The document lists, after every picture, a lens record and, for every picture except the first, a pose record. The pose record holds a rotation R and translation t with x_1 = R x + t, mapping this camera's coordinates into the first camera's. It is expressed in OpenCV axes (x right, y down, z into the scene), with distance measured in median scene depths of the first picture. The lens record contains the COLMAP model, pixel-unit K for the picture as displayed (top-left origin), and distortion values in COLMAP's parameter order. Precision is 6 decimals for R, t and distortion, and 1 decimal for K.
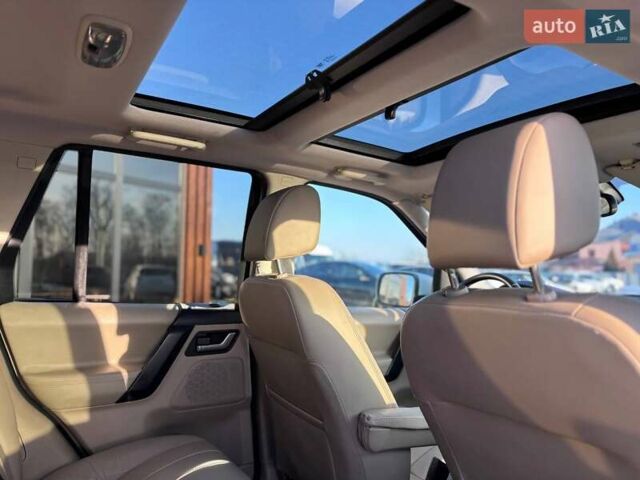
lens RADIAL K [[485.8, 0, 318.0], [0, 485.8, 239.5], [0, 0, 1]] dist [0.032804, -0.029057]
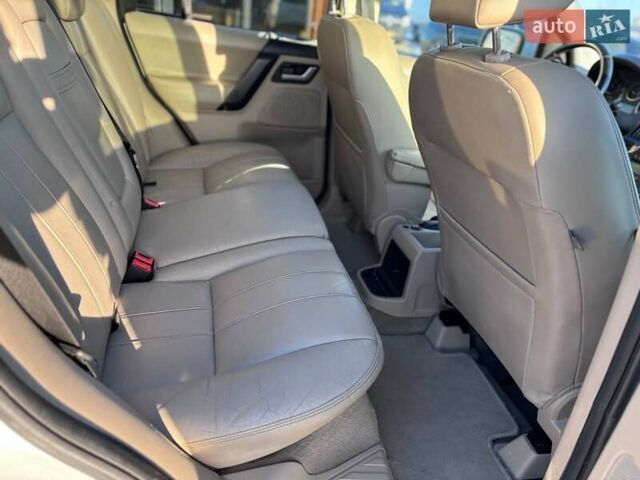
lens RADIAL K [[485.8, 0, 318.0], [0, 485.8, 239.5], [0, 0, 1]] dist [0.032804, -0.029057]
pose [[0.949428, 0.222500, -0.221539, 0.190867], [-0.088274, 0.866268, 0.491720, -0.019416], [0.301320, -0.447296, 0.842100, -0.130257]]
